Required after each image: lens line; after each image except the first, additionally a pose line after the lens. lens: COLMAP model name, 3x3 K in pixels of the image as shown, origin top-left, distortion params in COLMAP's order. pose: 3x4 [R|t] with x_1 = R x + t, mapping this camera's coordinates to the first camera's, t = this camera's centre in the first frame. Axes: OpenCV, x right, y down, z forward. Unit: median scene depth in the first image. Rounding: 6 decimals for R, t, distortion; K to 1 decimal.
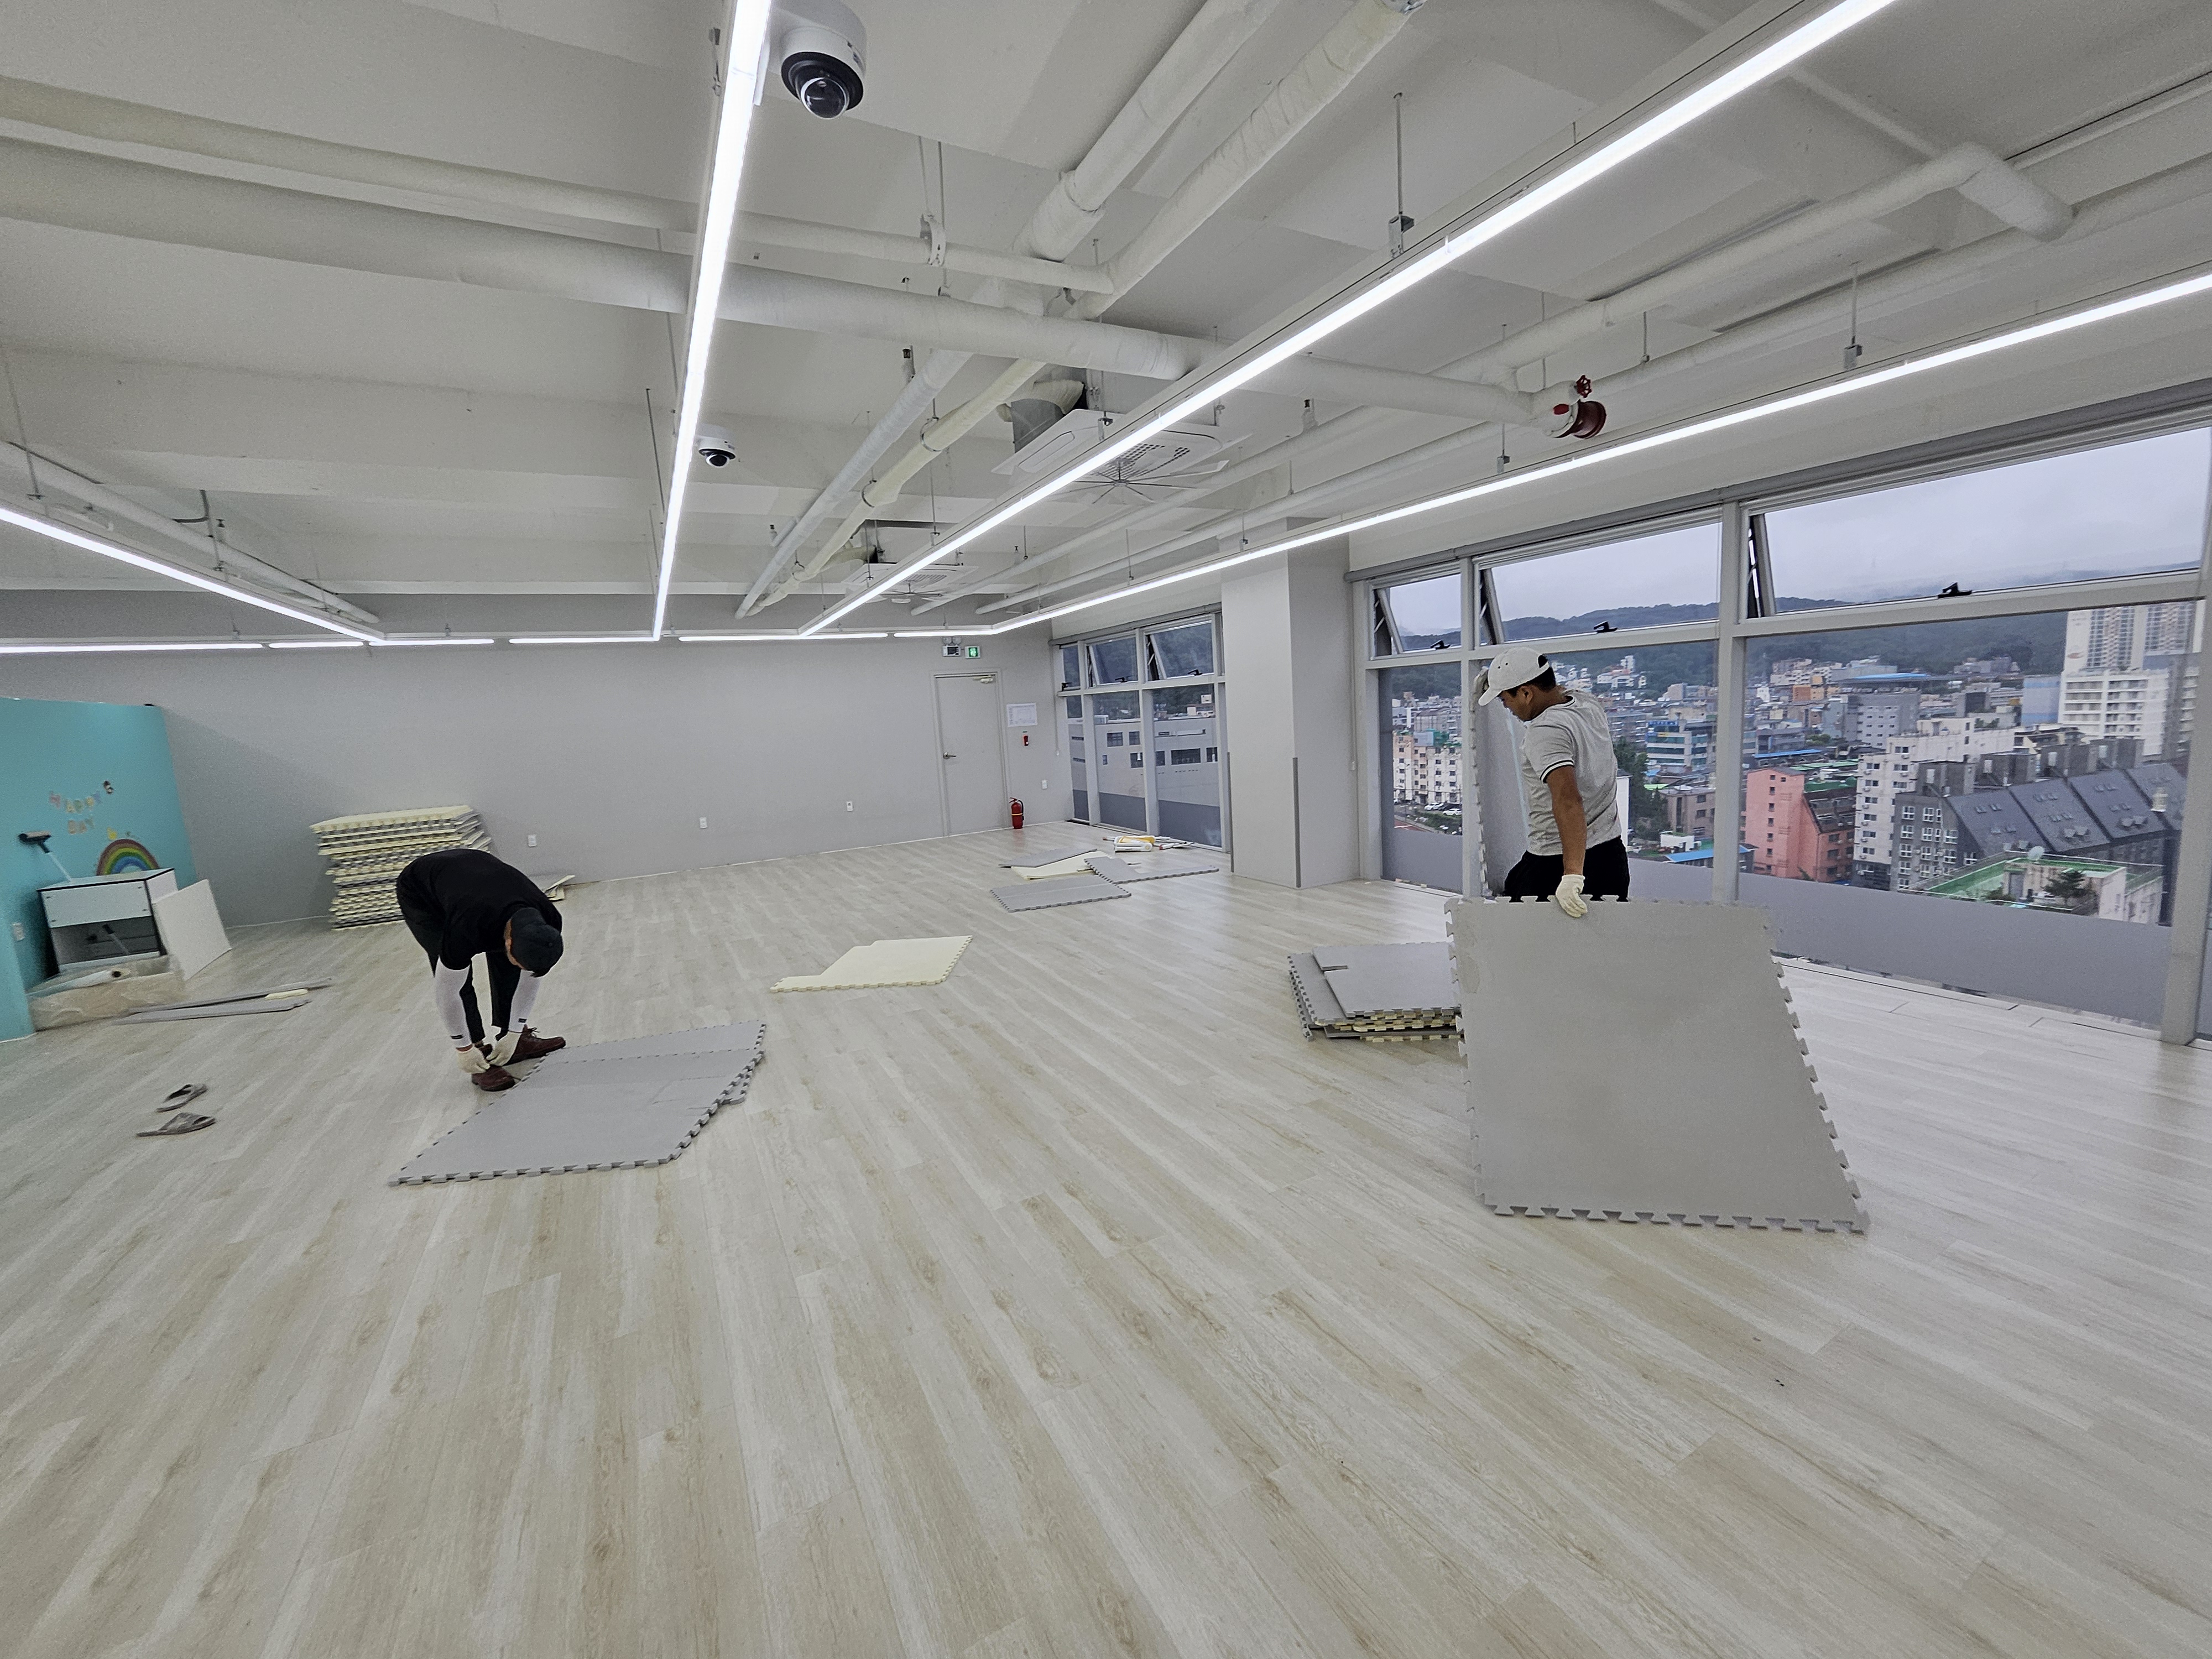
lens RADIAL K [[879.3, 0, 1119.3], [0, 879.3, 839.6], [0, 0, 1]] dist [-0.008327, 0.000981]
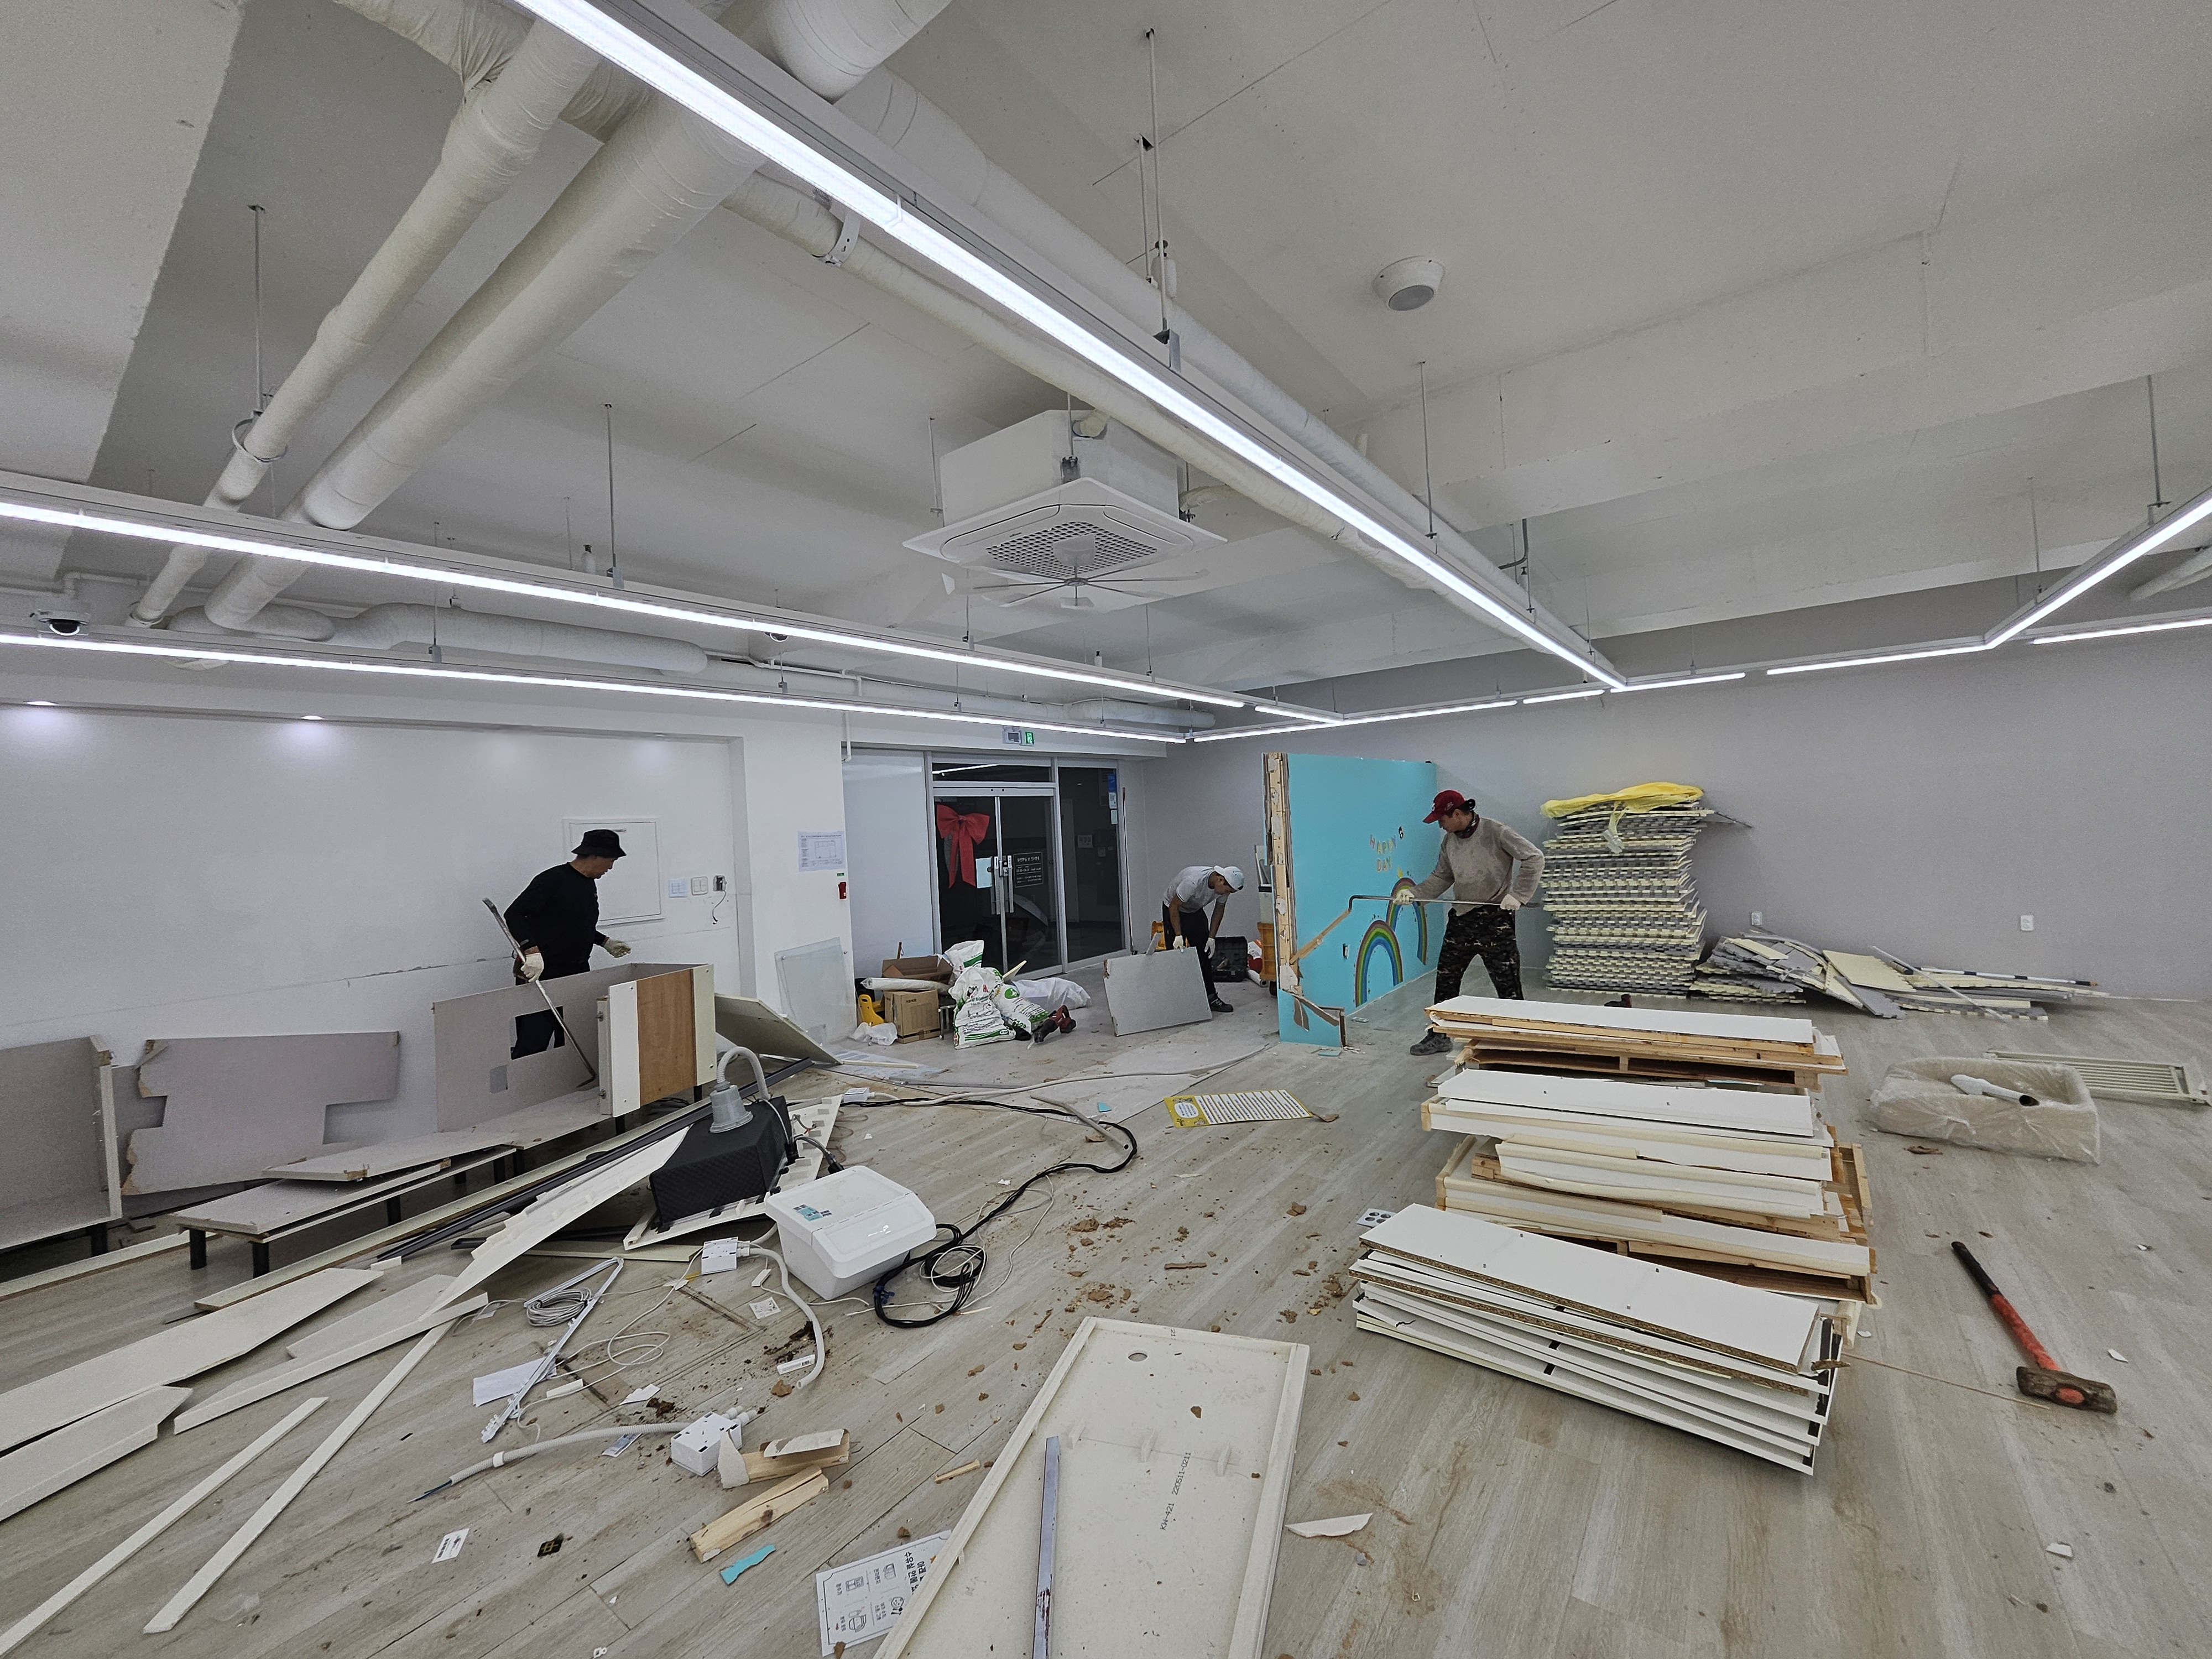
lens RADIAL K [[879.3, 0, 1106.4], [0, 879.3, 820.6], [0, 0, 1]] dist [-0.008327, 0.000981]
pose [[0.414036, 0.030468, -0.909751, -0.289303], [-0.109303, 0.993872, -0.016460, -0.015211], [0.903674, 0.106253, 0.414829, 0.177116]]
